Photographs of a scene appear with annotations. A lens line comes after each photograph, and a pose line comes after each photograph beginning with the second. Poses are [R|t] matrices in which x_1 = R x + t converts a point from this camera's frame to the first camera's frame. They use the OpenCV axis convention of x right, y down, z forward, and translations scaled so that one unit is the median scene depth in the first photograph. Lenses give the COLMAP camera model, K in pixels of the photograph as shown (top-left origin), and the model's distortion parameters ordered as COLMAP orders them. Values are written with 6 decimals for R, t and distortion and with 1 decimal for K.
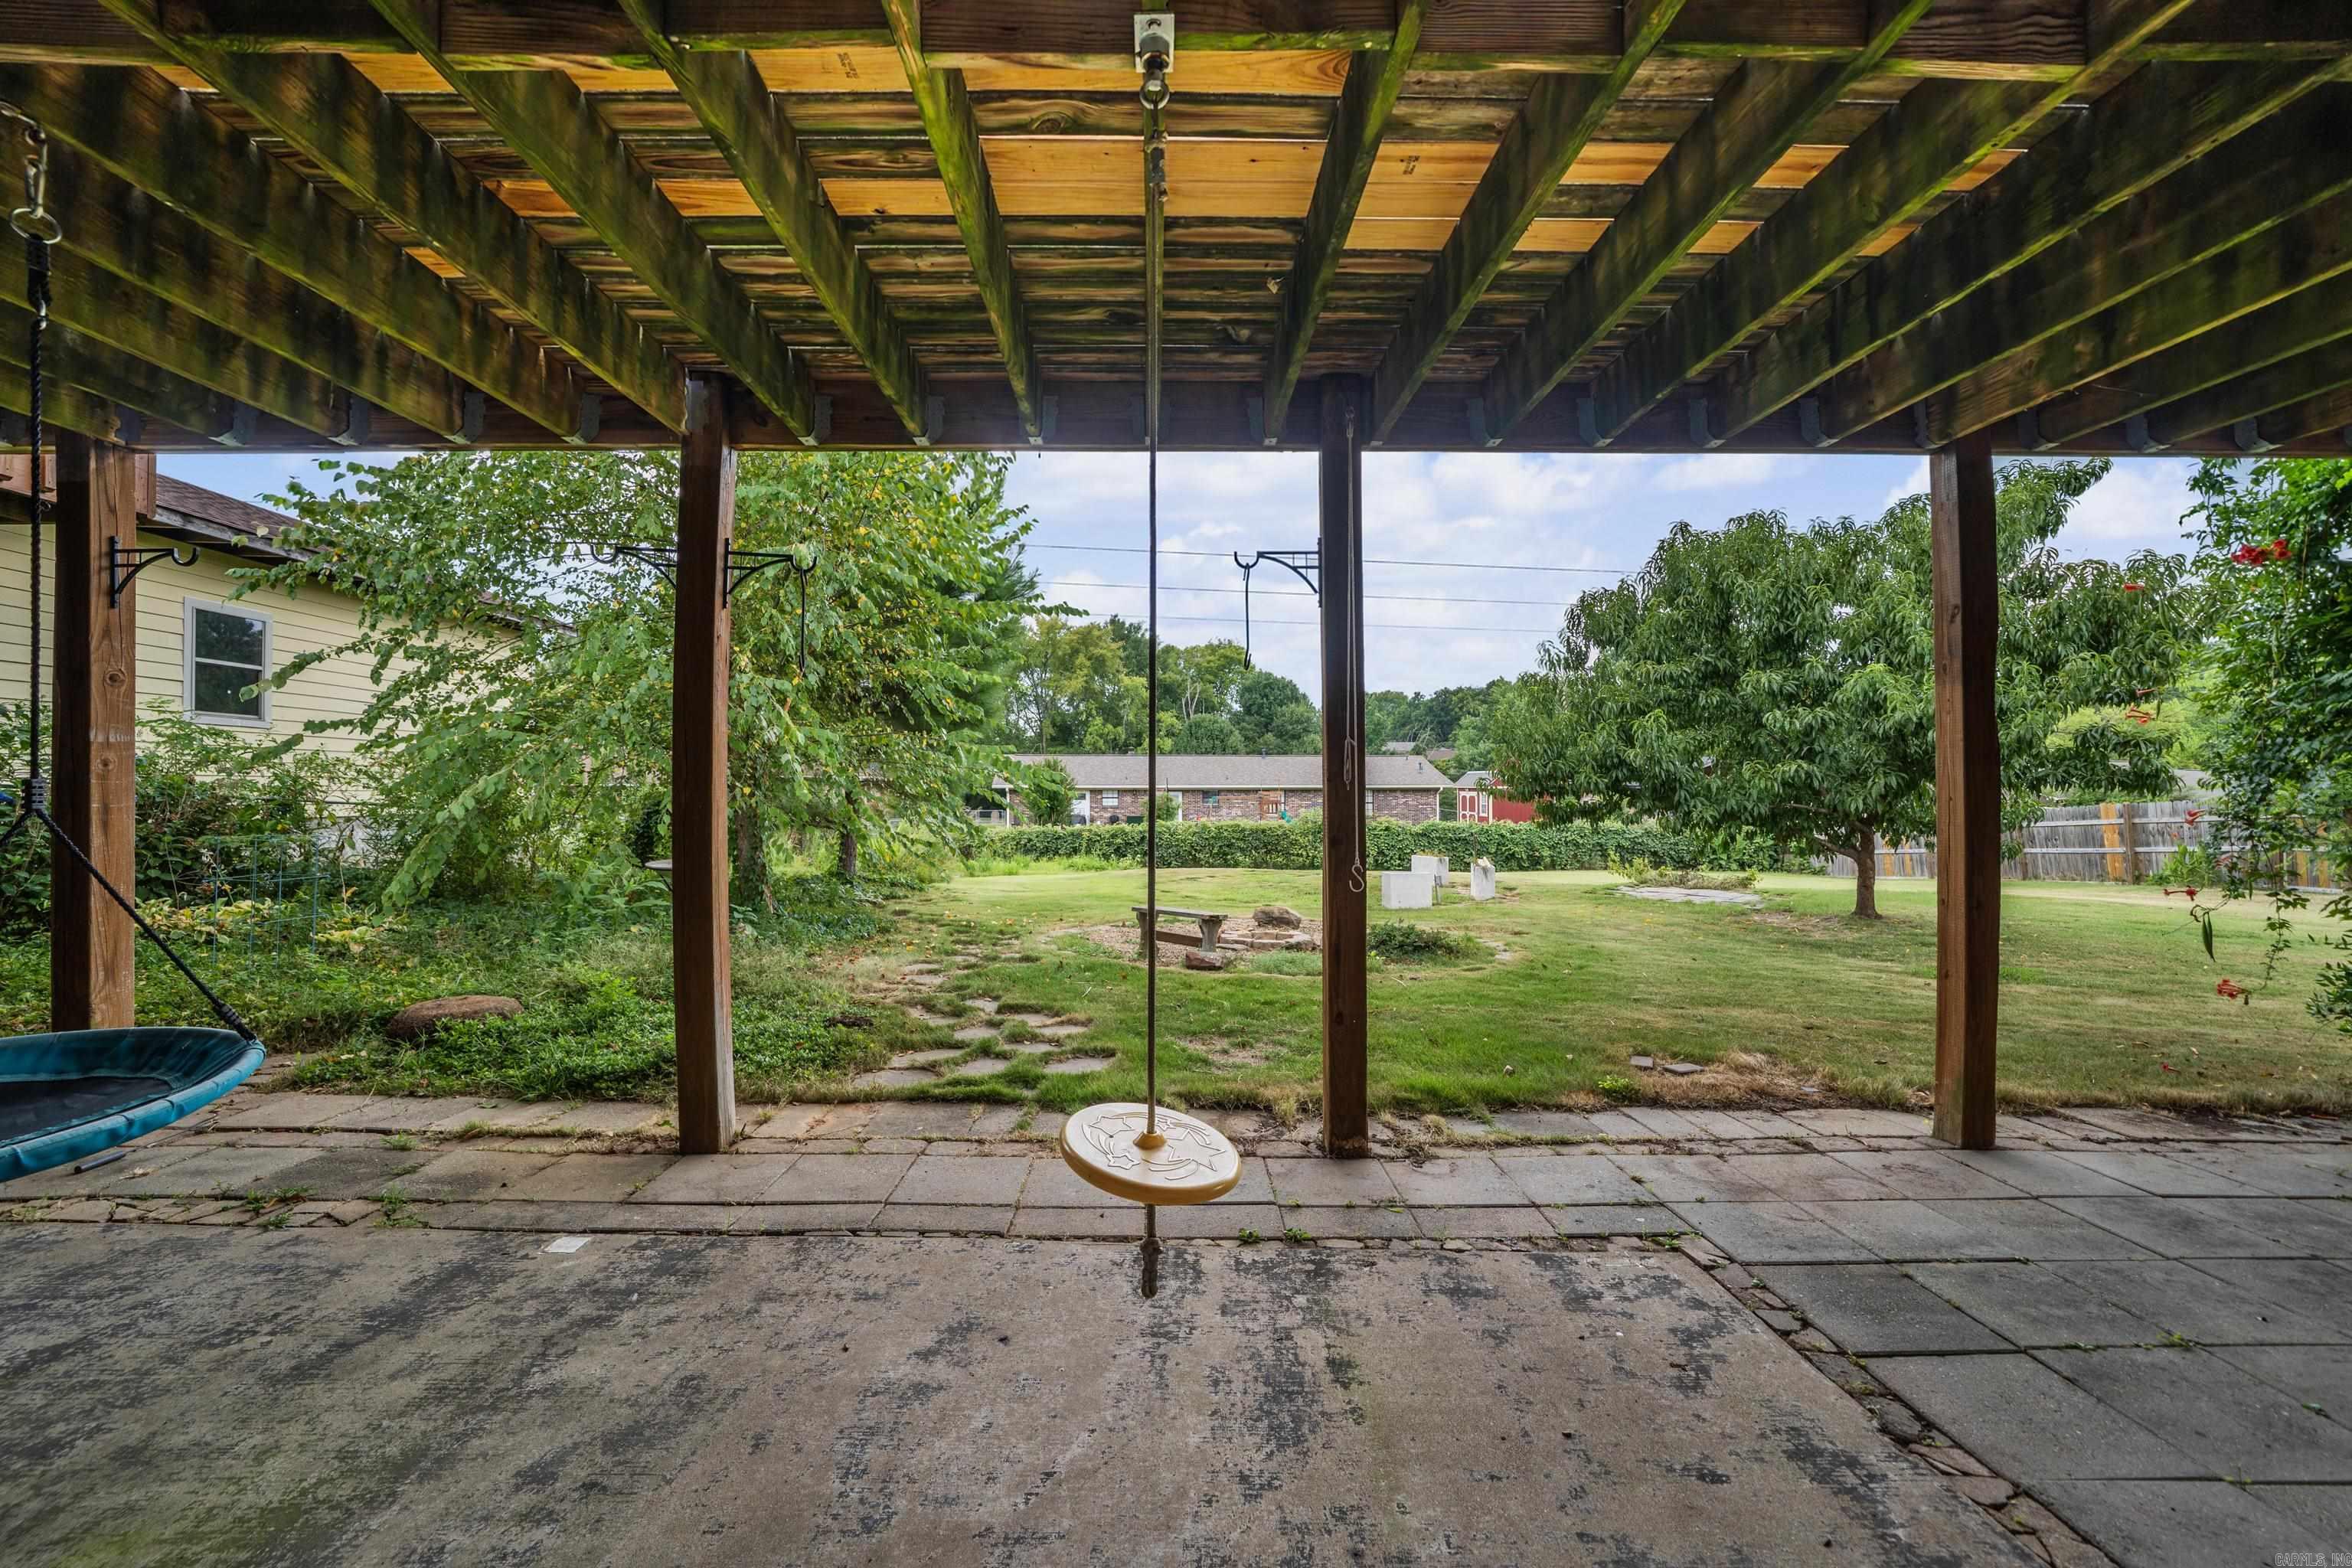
lens RADIAL K [[933.4, 0, 1174.0], [0, 933.4, 769.6], [0, 0, 1]] dist [0.000703, -0.000007]
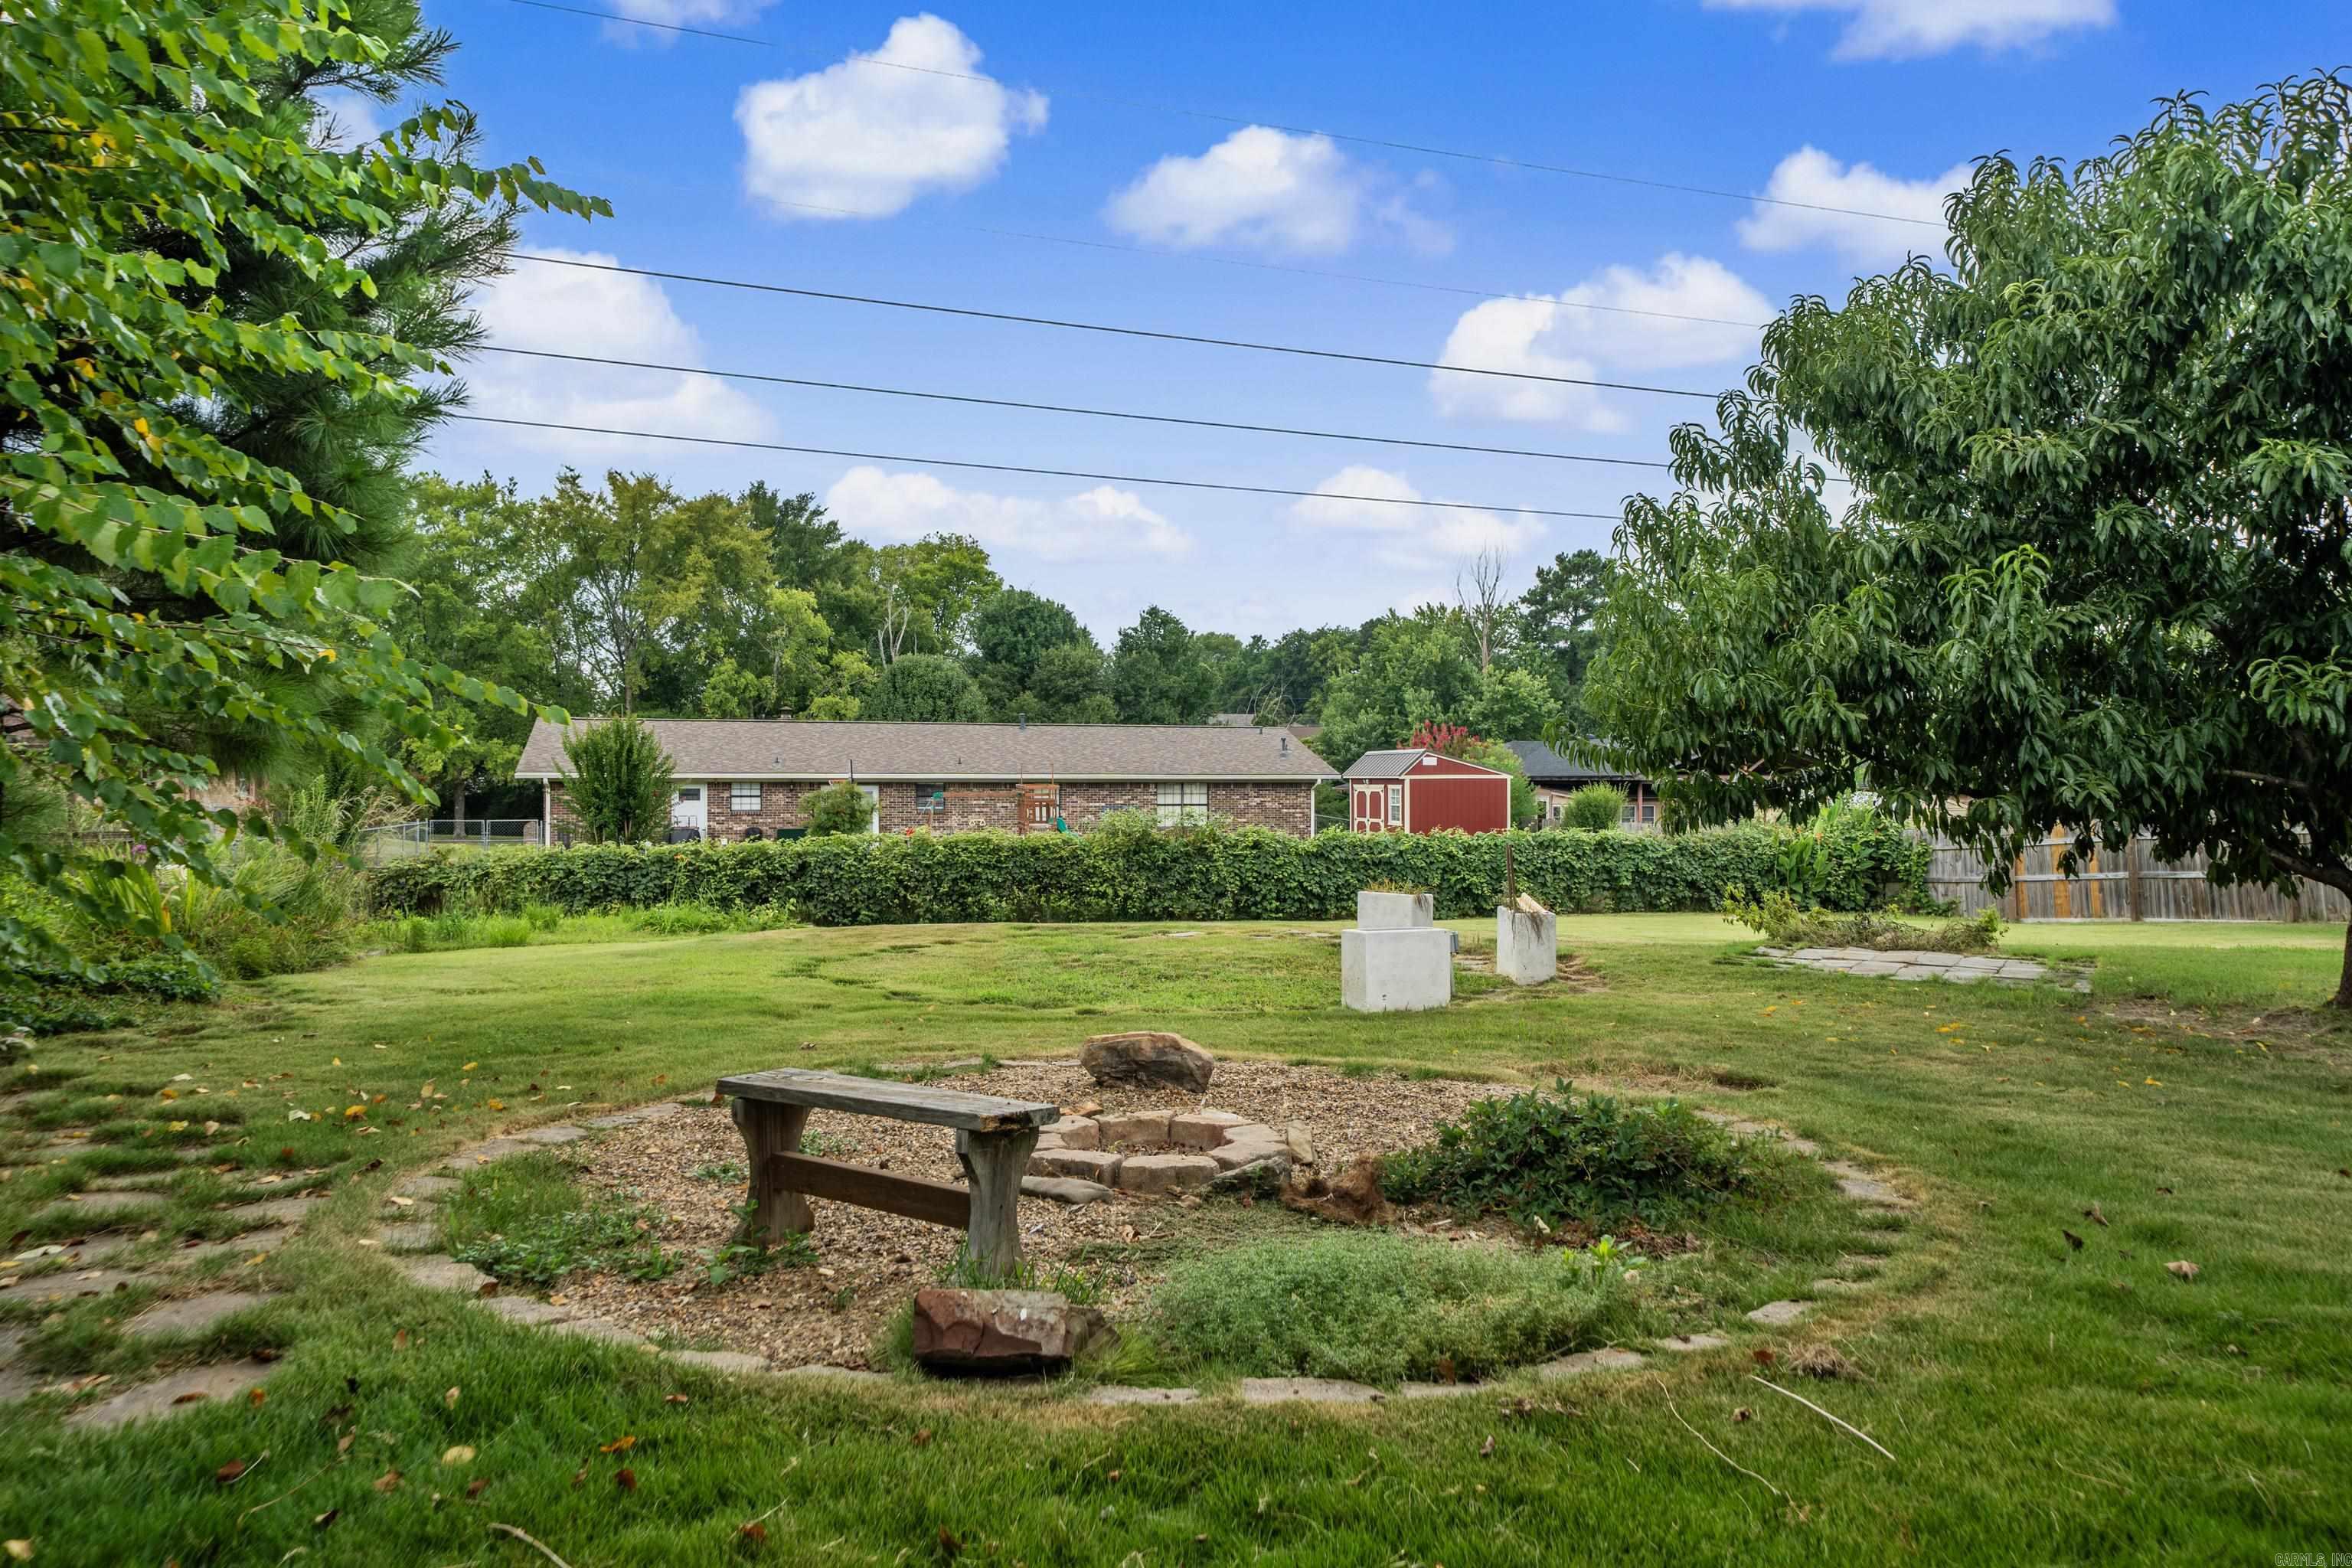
lens RADIAL K [[1497.0, 0, 1176.0], [0, 1497.0, 784.0], [0, 0, 1]] dist [0.050280, -0.000101]
pose [[0.979056, 0.001225, 0.203586, -0.000162], [-0.004694, 0.999852, 0.016558, 0.008427], [-0.203535, -0.017167, 0.978917, 0.092644]]
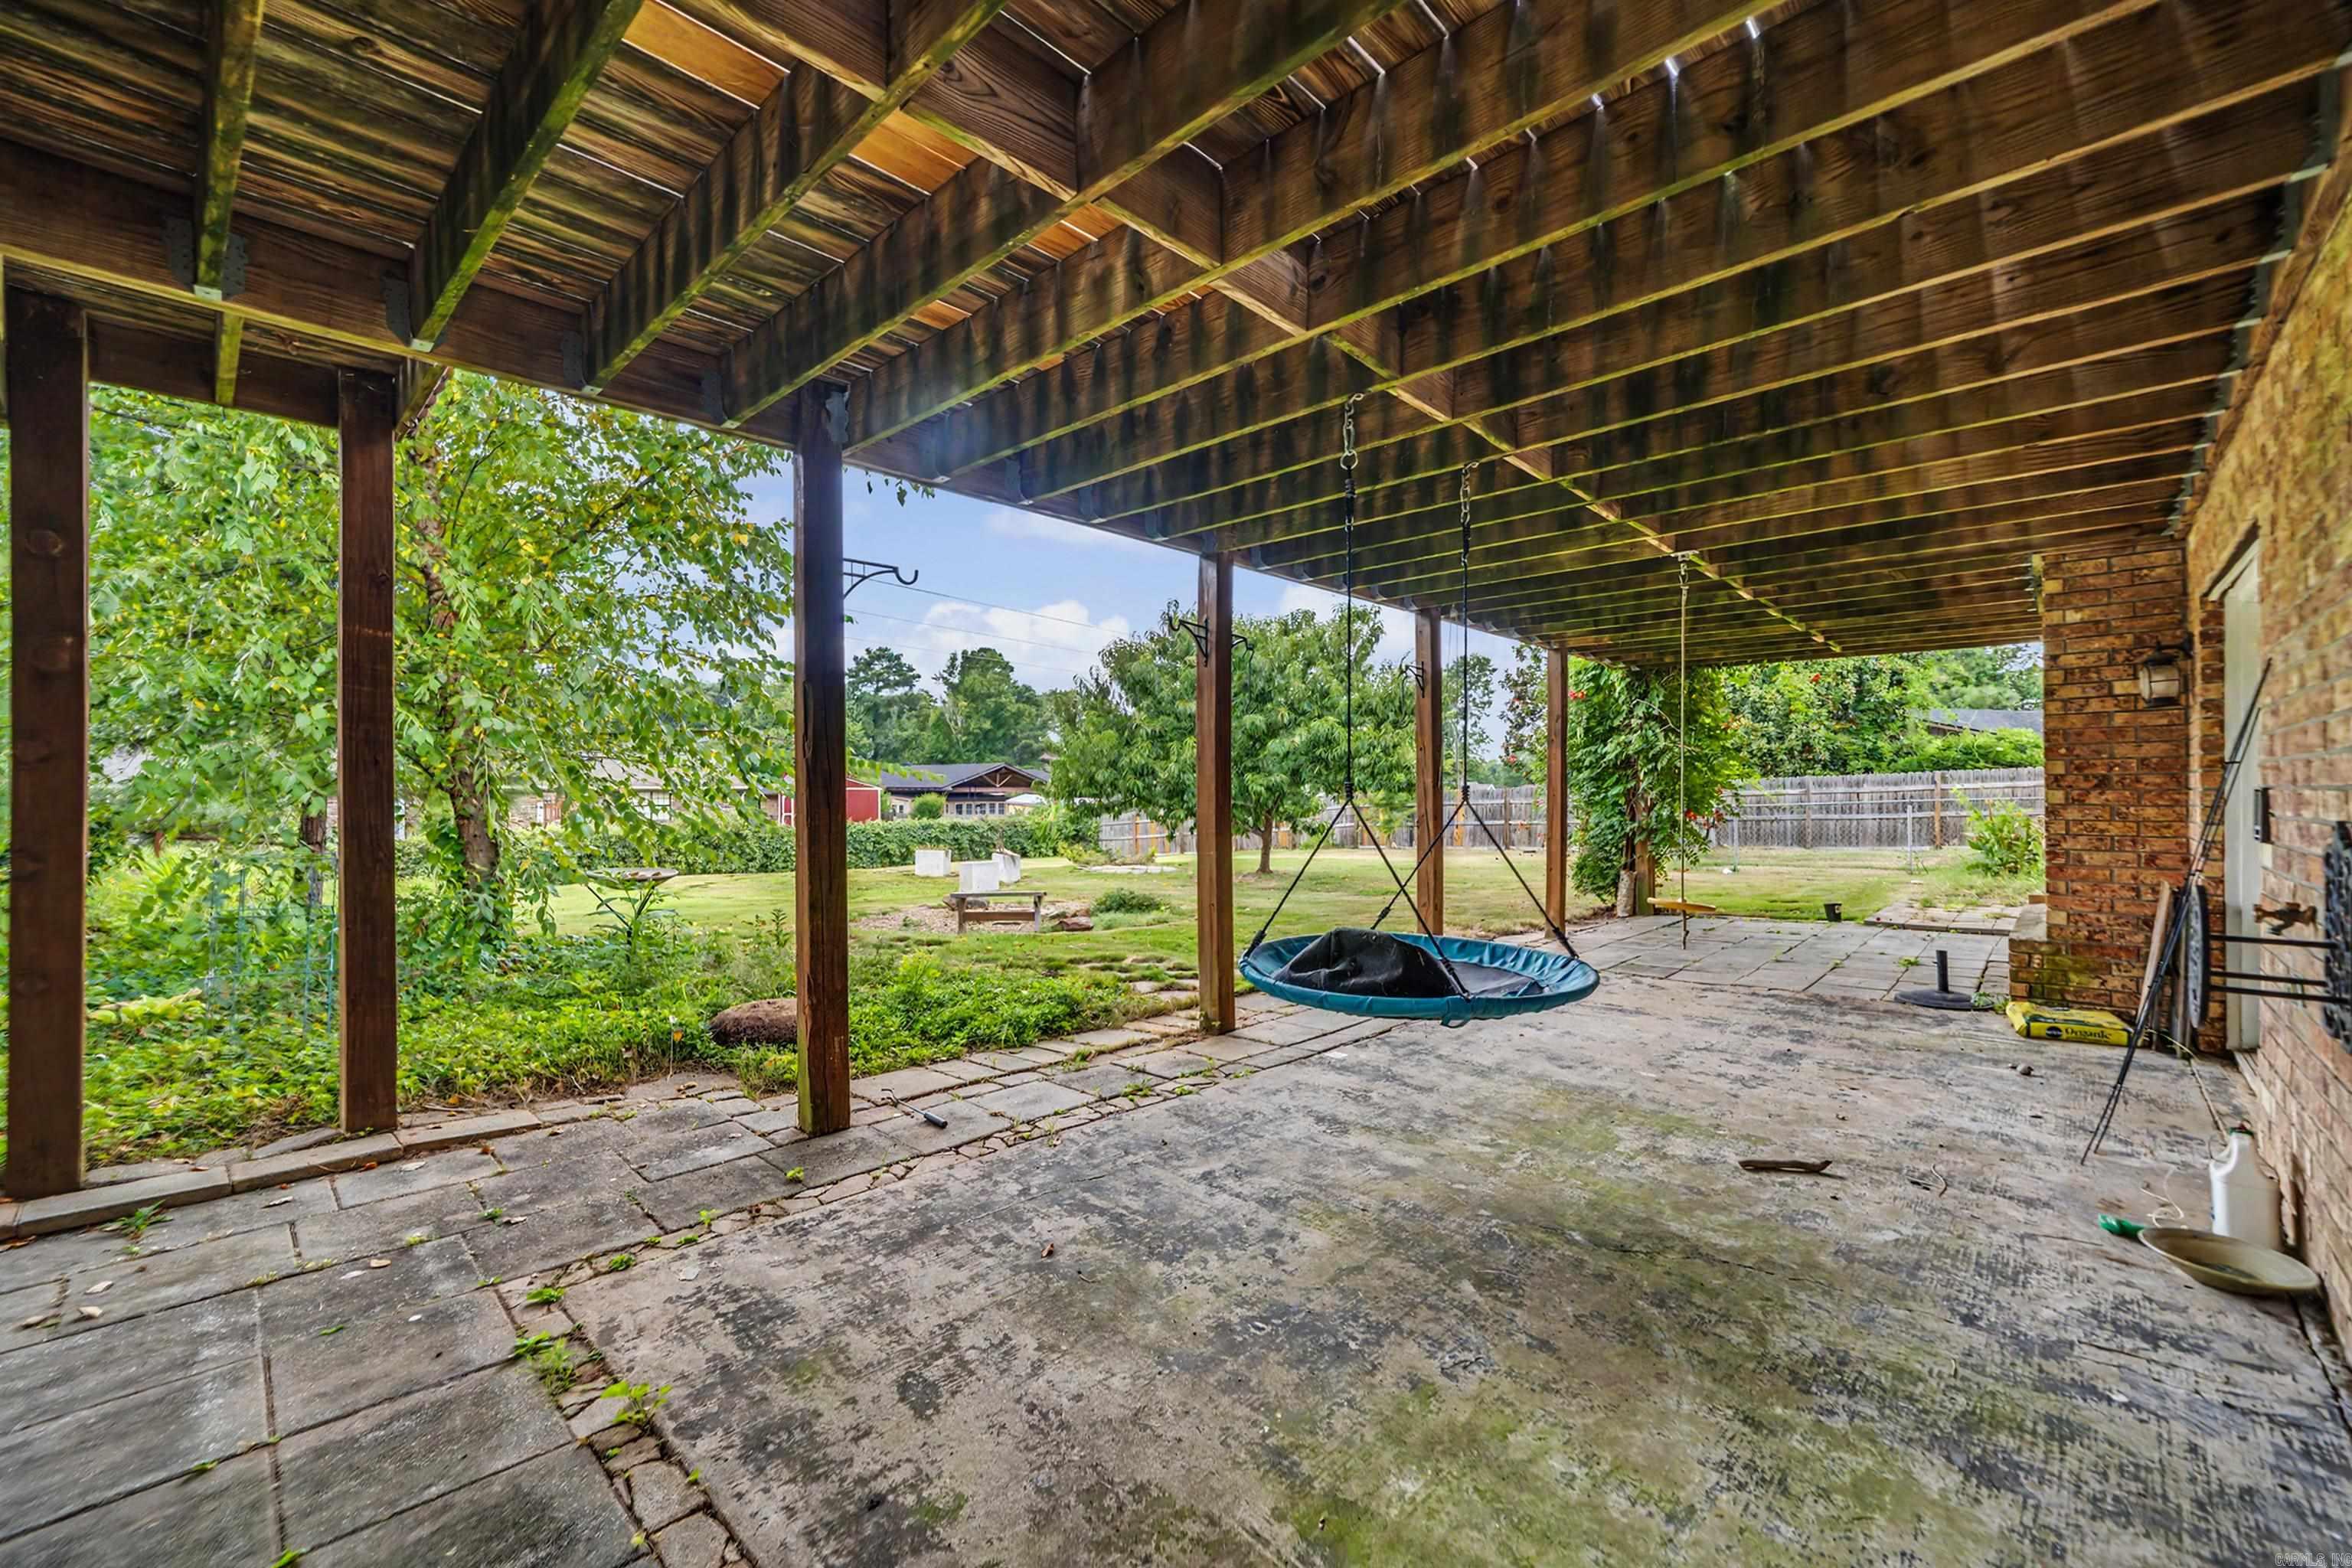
lens RADIAL K [[945.8, 0, 1176.0], [0, 945.8, 784.0], [0, 0, 1]] dist [0.000203, 0.000092]
pose [[0.703061, 0.003877, 0.711119, -0.122049], [-0.013623, 0.999875, 0.008018, -0.000118], [-0.710999, -0.015325, 0.703026, -0.000635]]
